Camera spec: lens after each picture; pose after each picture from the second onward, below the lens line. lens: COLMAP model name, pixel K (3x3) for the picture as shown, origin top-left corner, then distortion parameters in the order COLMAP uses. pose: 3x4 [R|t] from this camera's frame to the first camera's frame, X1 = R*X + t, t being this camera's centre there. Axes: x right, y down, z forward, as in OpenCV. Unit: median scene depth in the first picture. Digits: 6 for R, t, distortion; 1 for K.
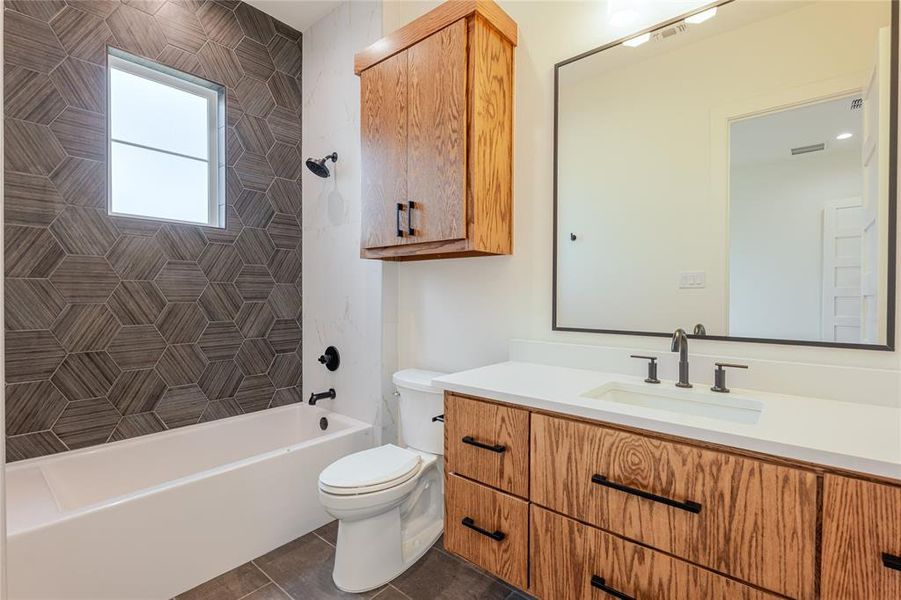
lens RADIAL K [[418.7, 0, 453.4], [0, 418.7, 299.0], [0, 0, 1]] dist [0.001863, -0.000322]
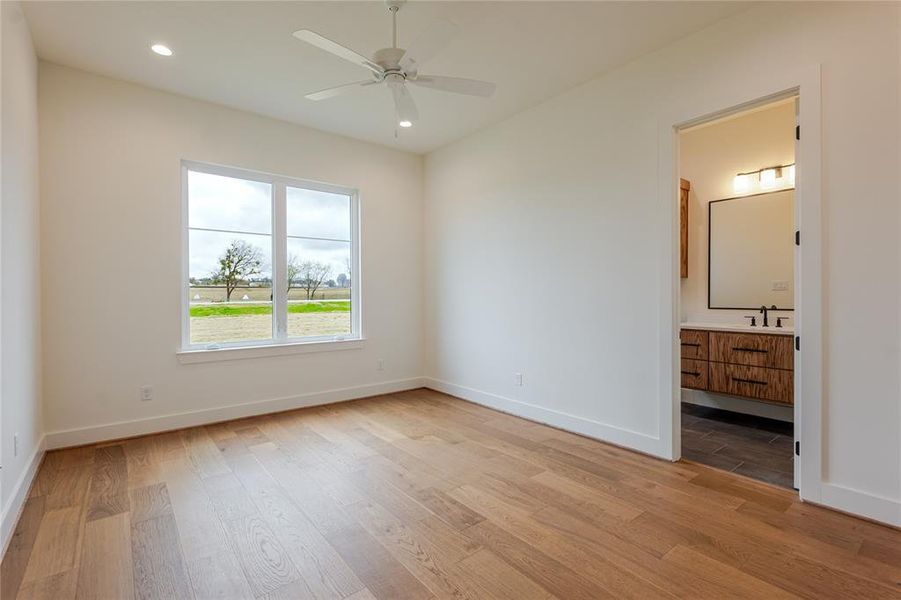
lens RADIAL K [[418.7, 0, 453.4], [0, 418.7, 299.0], [0, 0, 1]] dist [0.001863, -0.000322]
pose [[0.981245, -0.004788, -0.192706, -1.089956], [0.004055, 0.999983, -0.004198, 0.030632], [0.192723, 0.003338, 0.981248, -2.447011]]
